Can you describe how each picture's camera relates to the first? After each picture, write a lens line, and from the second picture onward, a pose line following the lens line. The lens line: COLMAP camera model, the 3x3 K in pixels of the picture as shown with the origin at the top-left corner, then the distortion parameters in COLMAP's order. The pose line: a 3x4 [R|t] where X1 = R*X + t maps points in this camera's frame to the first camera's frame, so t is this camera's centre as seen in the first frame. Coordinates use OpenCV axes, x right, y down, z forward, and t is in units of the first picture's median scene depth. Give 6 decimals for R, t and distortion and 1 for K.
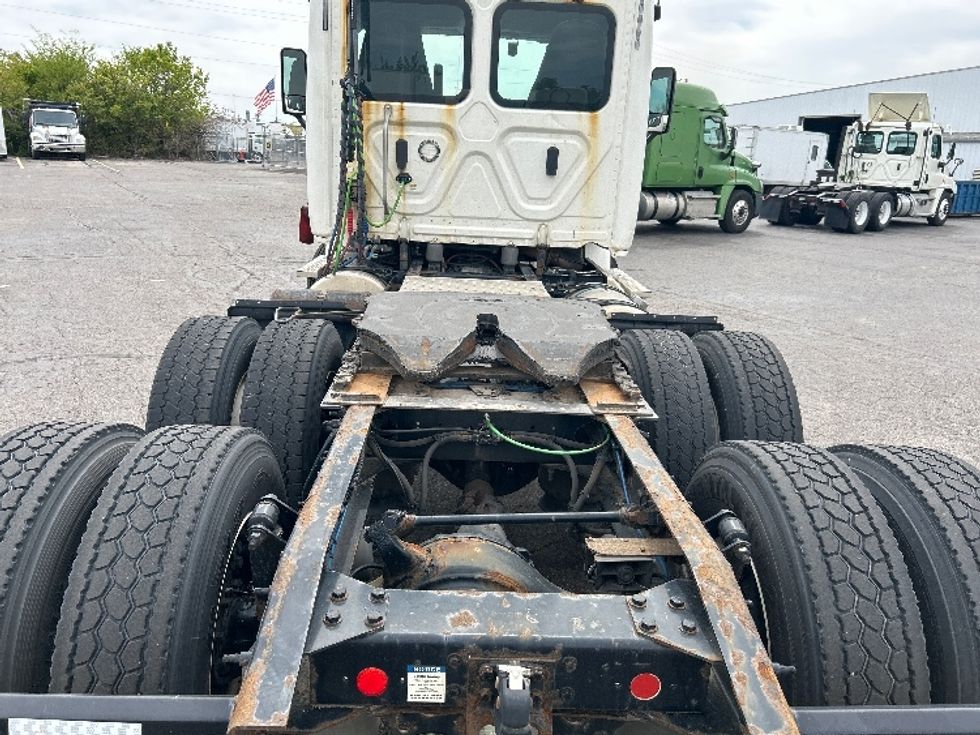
lens RADIAL K [[754.5, 0, 485.6], [0, 754.5, 374.7], [0, 0, 1]] dist [0.036039, -0.029149]
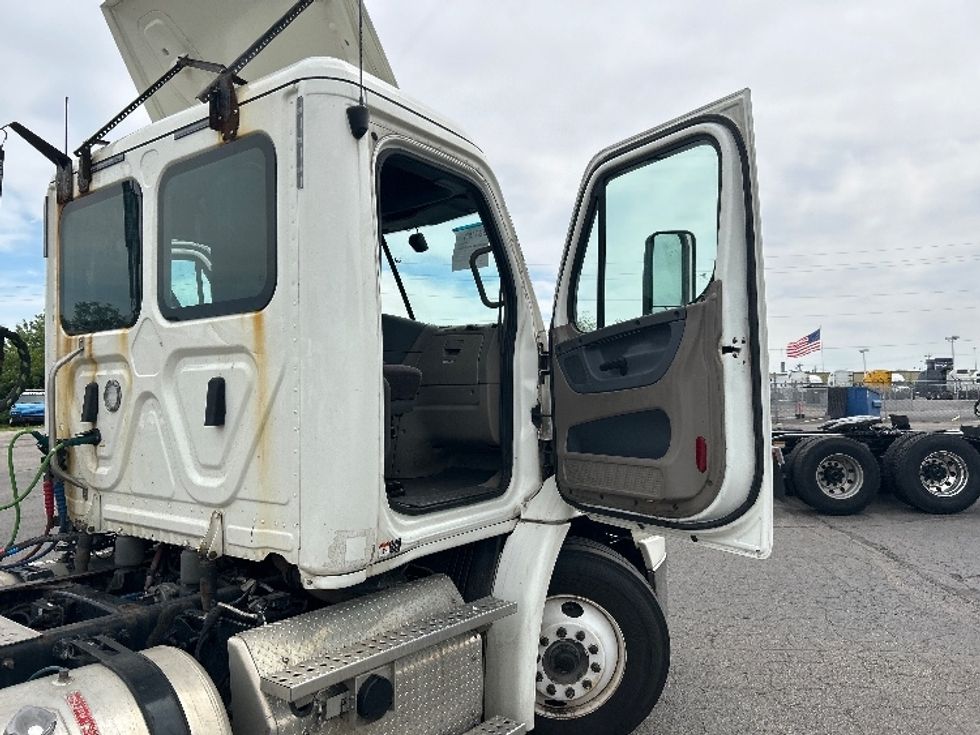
lens RADIAL K [[754.5, 0, 490.7], [0, 754.5, 360.1], [0, 0, 1]] dist [0.036039, -0.029149]
pose [[0.765839, -0.084974, -0.637394, 0.604942], [-0.133314, 0.948713, -0.286656, -0.177622], [0.629062, 0.304505, 0.715233, 0.717921]]
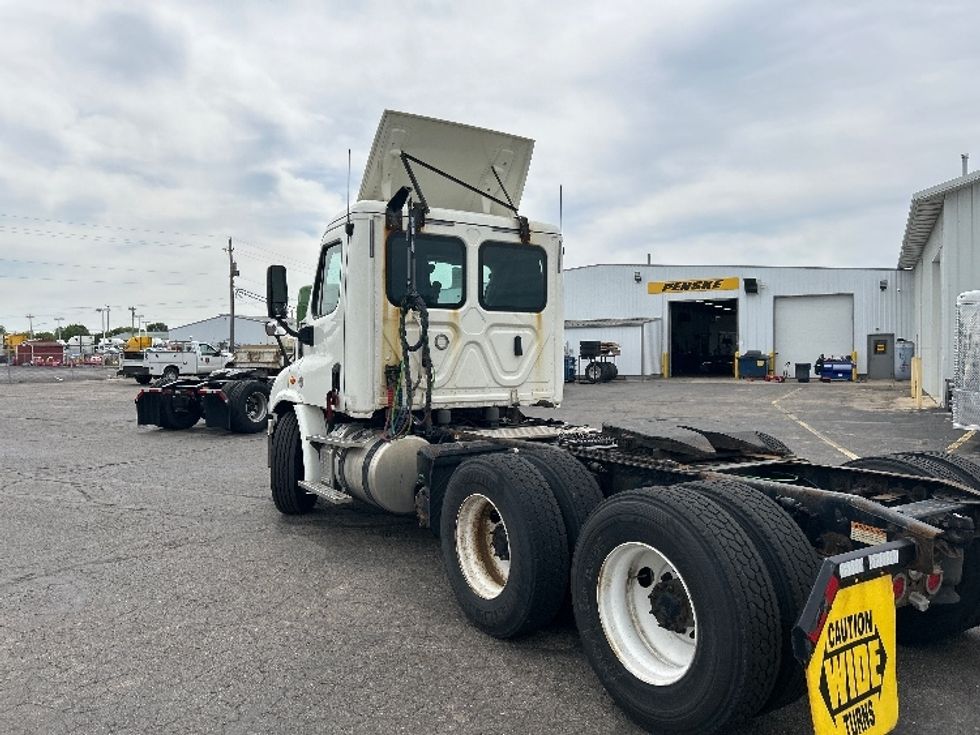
lens RADIAL K [[780.8, 0, 491.1], [0, 780.8, 370.7], [0, 0, 1]] dist [0.062539, -0.026639]
pose [[0.851935, -0.053240, 0.520935, -0.721547], [0.182437, 0.962667, -0.199972, 0.047063], [-0.490840, 0.265401, 0.829842, -0.179405]]
